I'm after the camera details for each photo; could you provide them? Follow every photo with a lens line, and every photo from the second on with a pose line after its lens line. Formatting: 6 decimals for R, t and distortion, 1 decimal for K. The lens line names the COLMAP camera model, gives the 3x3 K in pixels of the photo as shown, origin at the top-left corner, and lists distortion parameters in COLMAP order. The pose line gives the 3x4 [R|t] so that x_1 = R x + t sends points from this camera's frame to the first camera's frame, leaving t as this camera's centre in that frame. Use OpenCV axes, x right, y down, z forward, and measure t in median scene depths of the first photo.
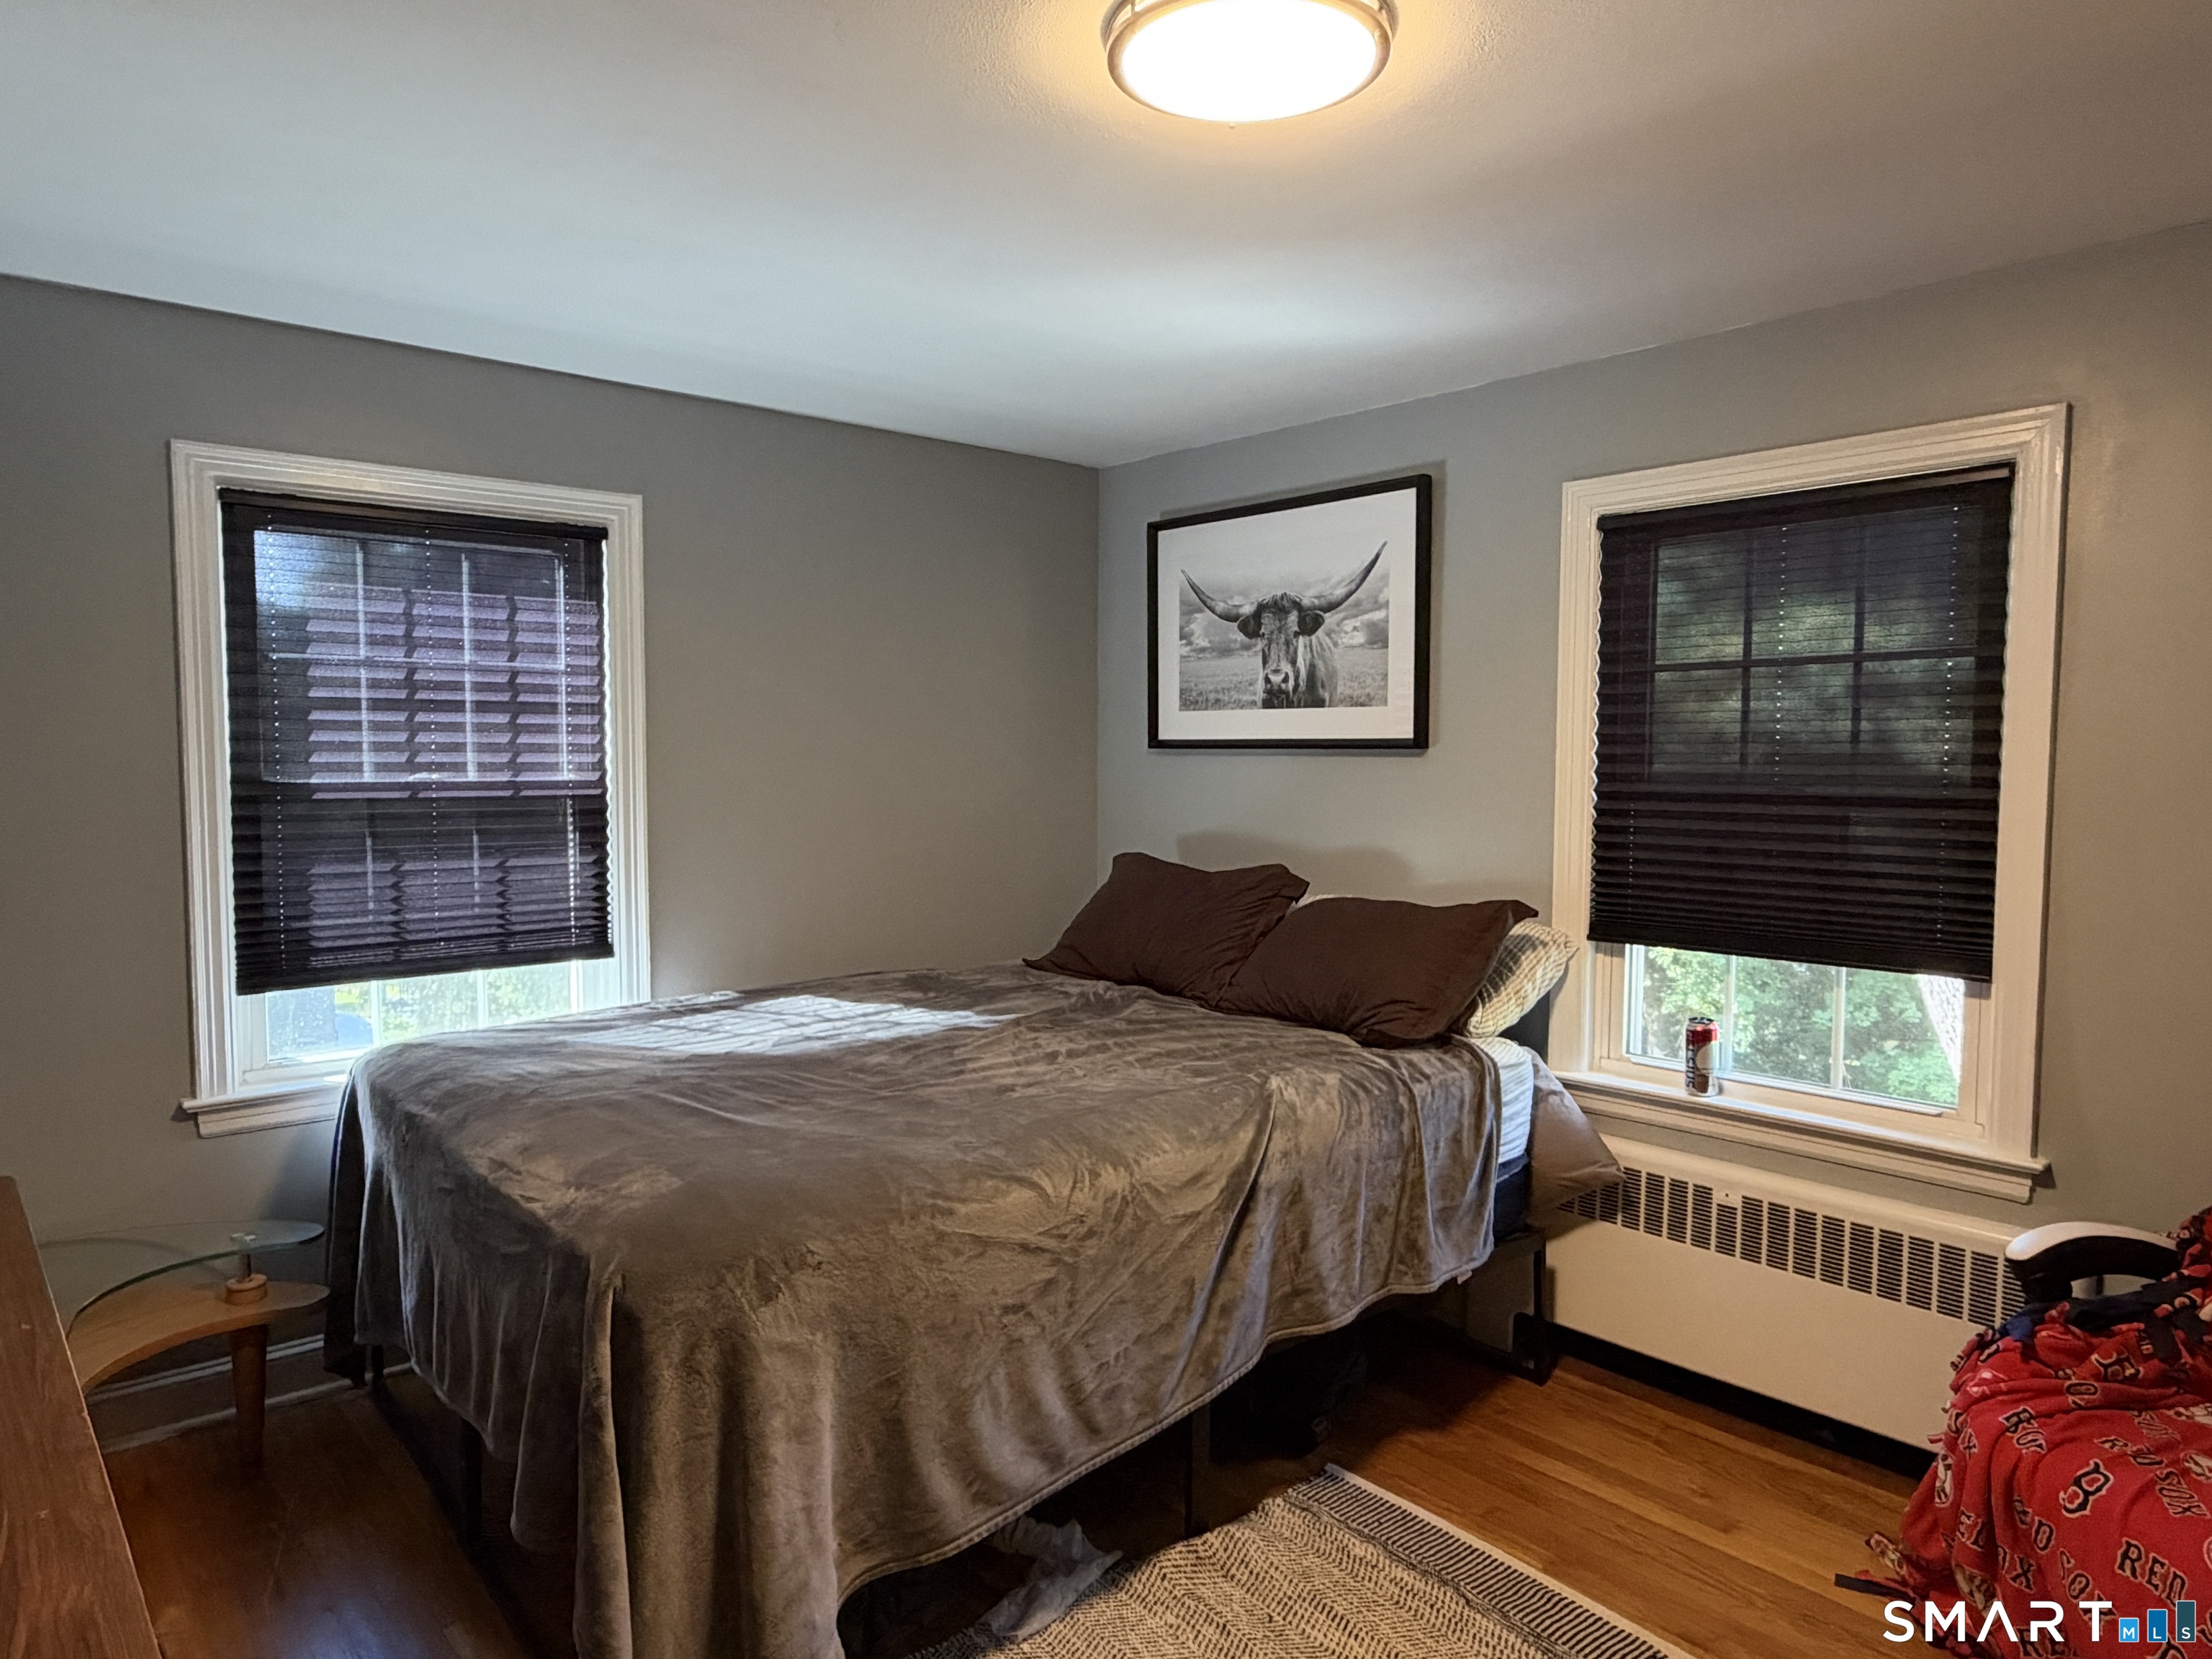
lens RADIAL K [[1405.0, 0, 1108.9], [0, 1405.0, 821.6], [0, 0, 1]] dist [-0.001842, -0.008414]
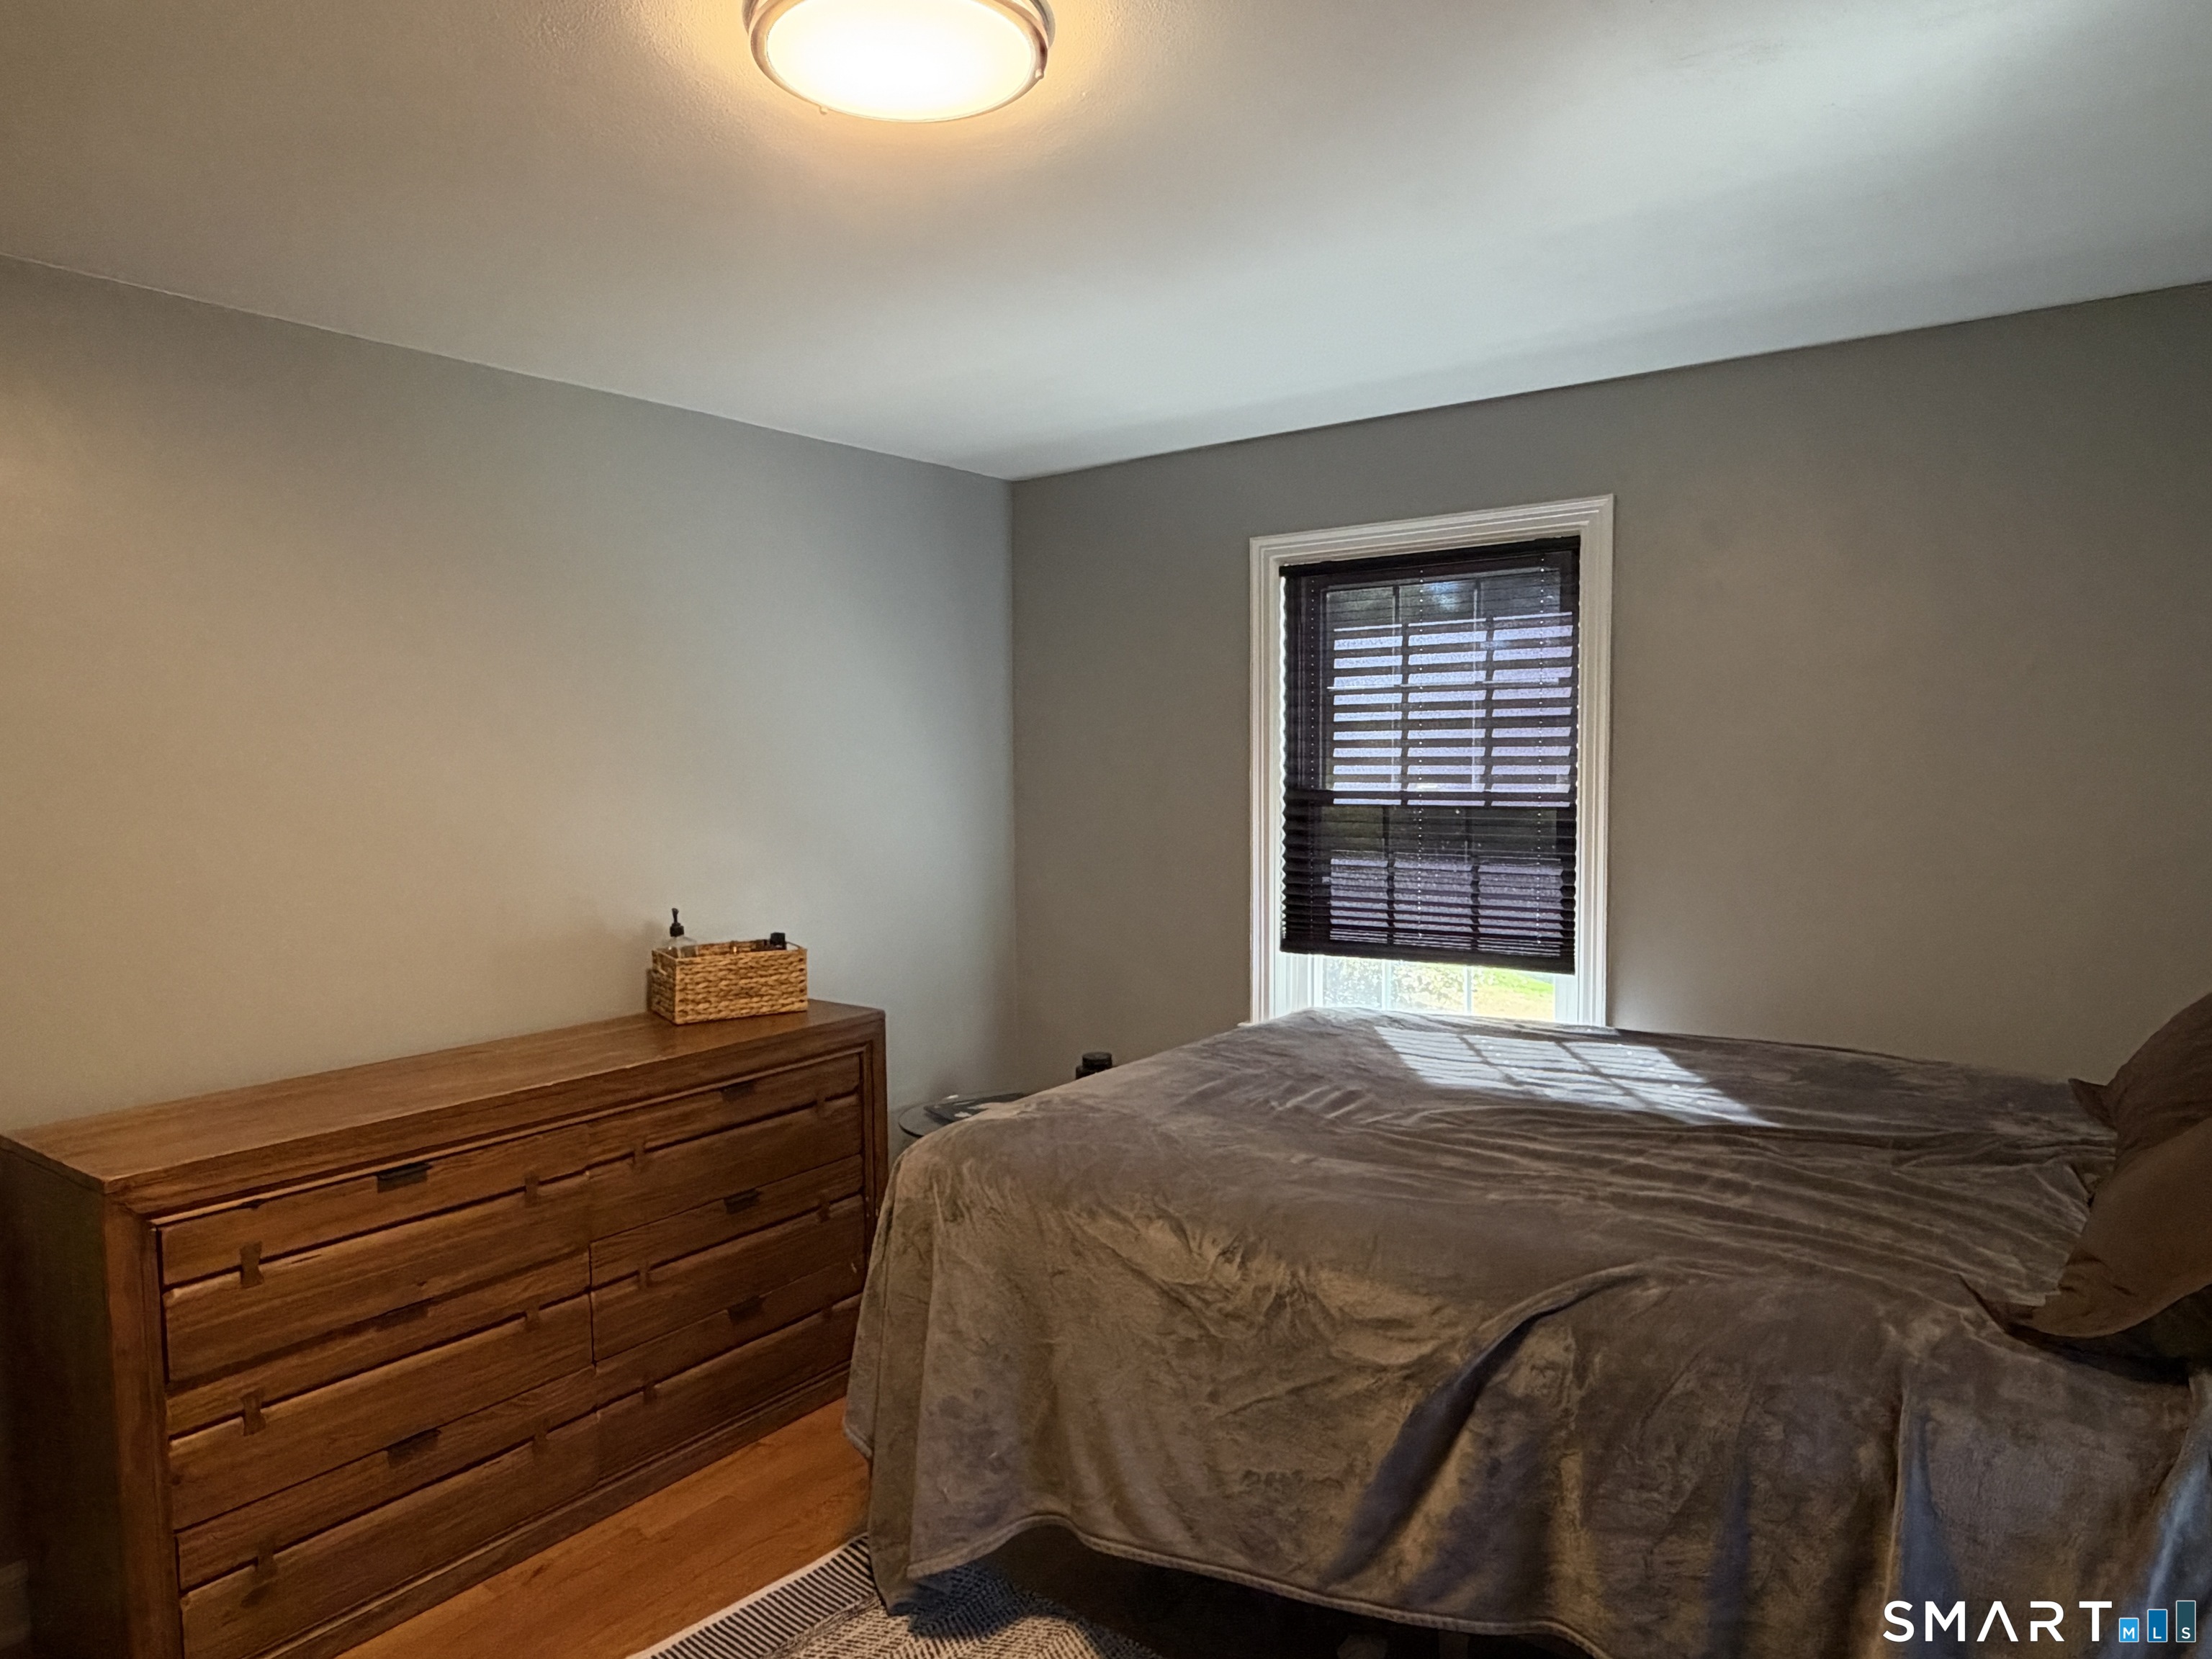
lens RADIAL K [[1405.0, 0, 1108.8], [0, 1405.0, 844.7], [0, 0, 1]] dist [-0.001842, -0.008414]
pose [[0.231734, 0.055539, -0.971192, 0.568560], [-0.044097, 0.997942, 0.046546, -0.027600], [0.971779, 0.032041, 0.233707, 0.497182]]
